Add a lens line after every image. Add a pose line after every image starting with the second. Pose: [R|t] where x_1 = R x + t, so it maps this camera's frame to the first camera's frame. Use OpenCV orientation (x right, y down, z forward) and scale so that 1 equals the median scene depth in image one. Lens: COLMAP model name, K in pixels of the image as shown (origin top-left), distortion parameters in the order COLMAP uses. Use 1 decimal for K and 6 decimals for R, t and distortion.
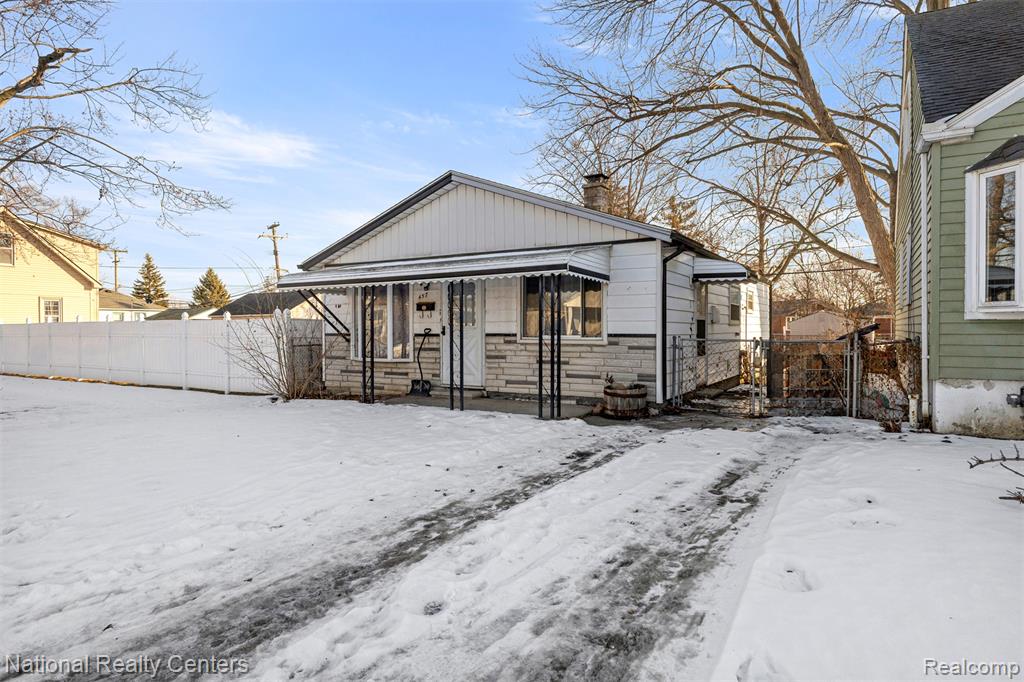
lens RADIAL K [[594.1, 0, 514.0], [0, 594.1, 338.8], [0, 0, 1]] dist [0.005473, -0.001446]
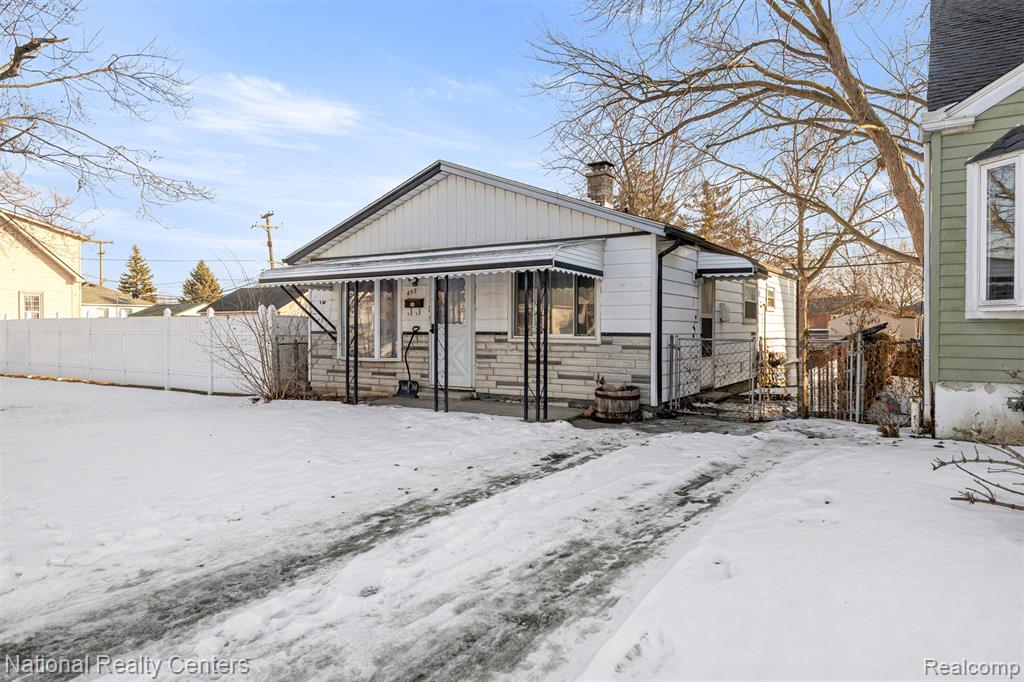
lens RADIAL K [[656.1, 0, 512.9], [0, 656.1, 338.2], [0, 0, 1]] dist [0.007782, -0.003164]
pose [[0.999508, 0.004290, -0.031070, 0.044570], [-0.004297, 0.999991, -0.000173, 0.001195], [0.031069, 0.000307, 0.999517, -0.044794]]
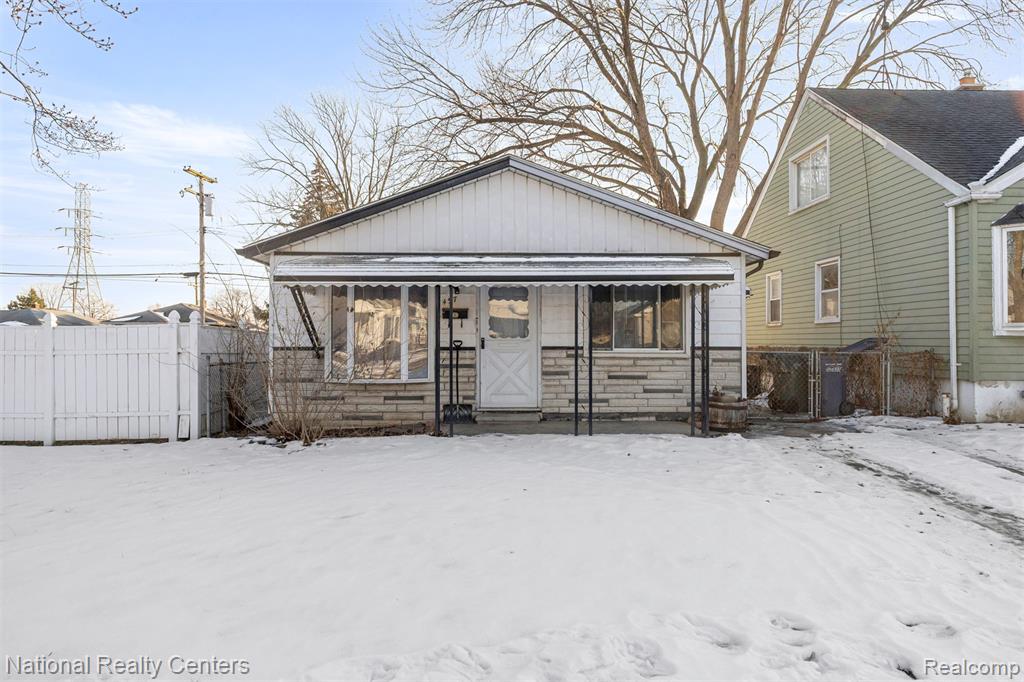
lens RADIAL K [[633.3, 0, 514.6], [0, 633.3, 340.9], [0, 0, 1]] dist [0.010476, -0.000754]
pose [[0.842680, 0.003521, 0.538404, -0.587453], [0.005974, 0.999856, -0.015888, -0.002749], [-0.538382, 0.016605, 0.842537, 0.241877]]
